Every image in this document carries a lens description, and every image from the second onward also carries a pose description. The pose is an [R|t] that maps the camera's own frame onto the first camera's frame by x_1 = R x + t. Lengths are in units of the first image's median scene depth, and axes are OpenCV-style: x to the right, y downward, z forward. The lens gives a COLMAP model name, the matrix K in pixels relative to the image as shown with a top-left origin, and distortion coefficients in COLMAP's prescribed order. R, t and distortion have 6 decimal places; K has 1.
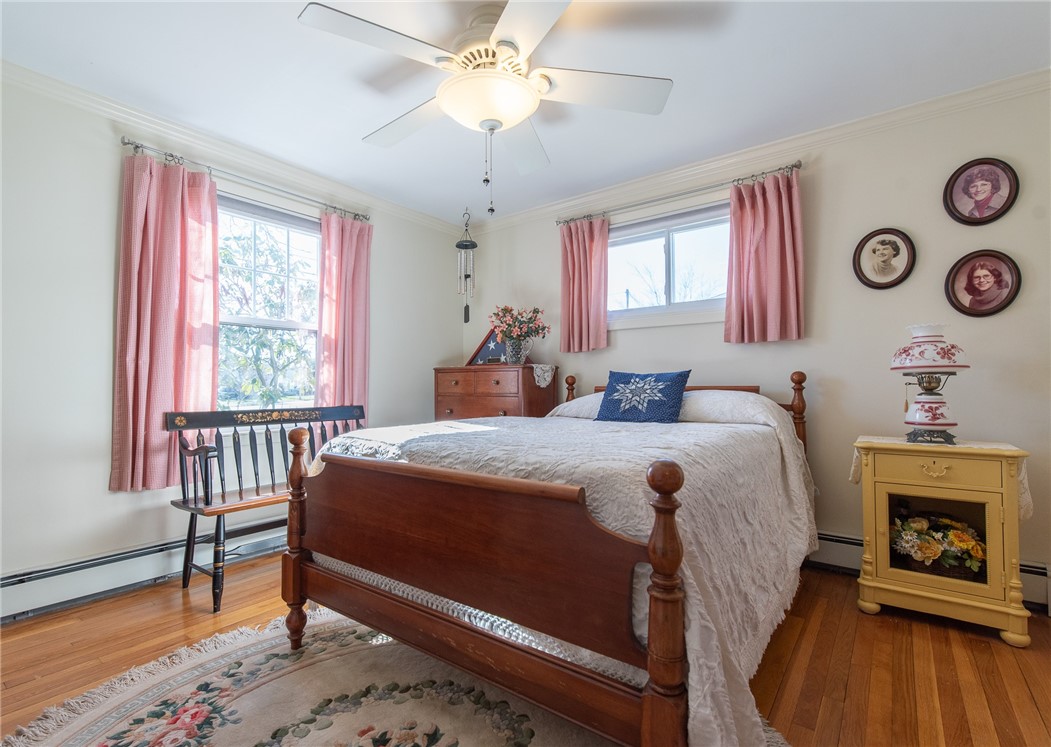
lens RADIAL K [[488.9, 0, 525.5], [0, 488.9, 373.5], [0, 0, 1]] dist [-0.001536, 0.000039]
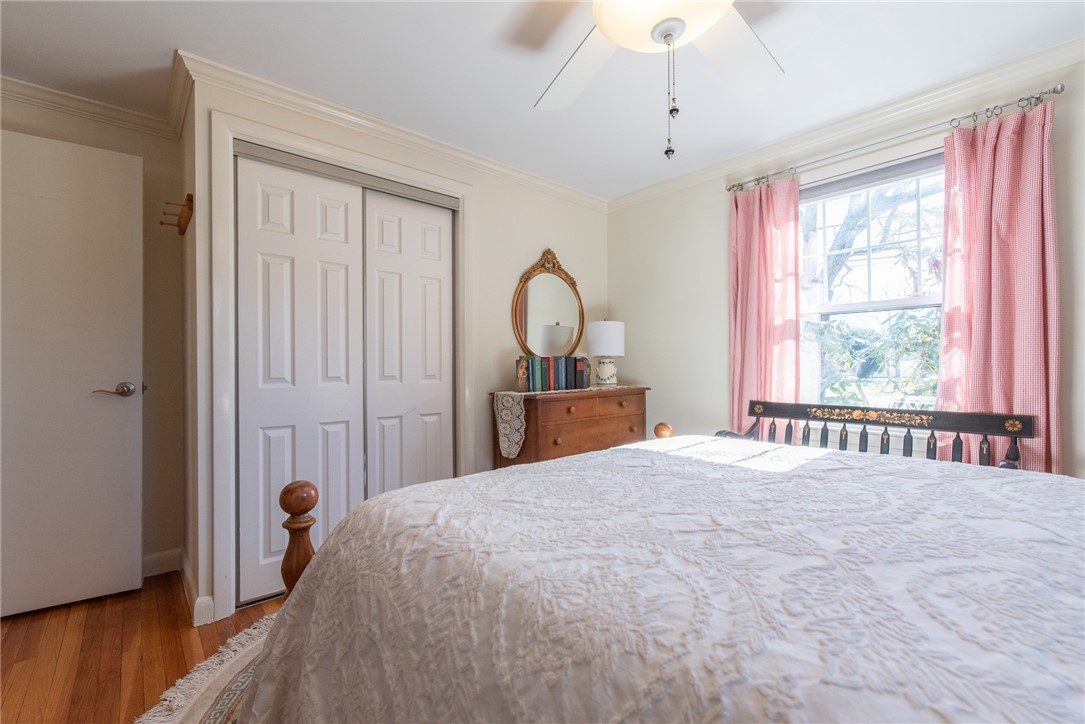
lens RADIAL K [[464.9, 0, 541.8], [0, 464.9, 363.2], [0, 0, 1]] dist [0.001051, -0.000236]
pose [[-0.197110, 0.002643, -0.980378, 0.624306], [0.035880, 0.999346, -0.004520, -0.032004], [0.979725, -0.036067, -0.197076, 0.945999]]
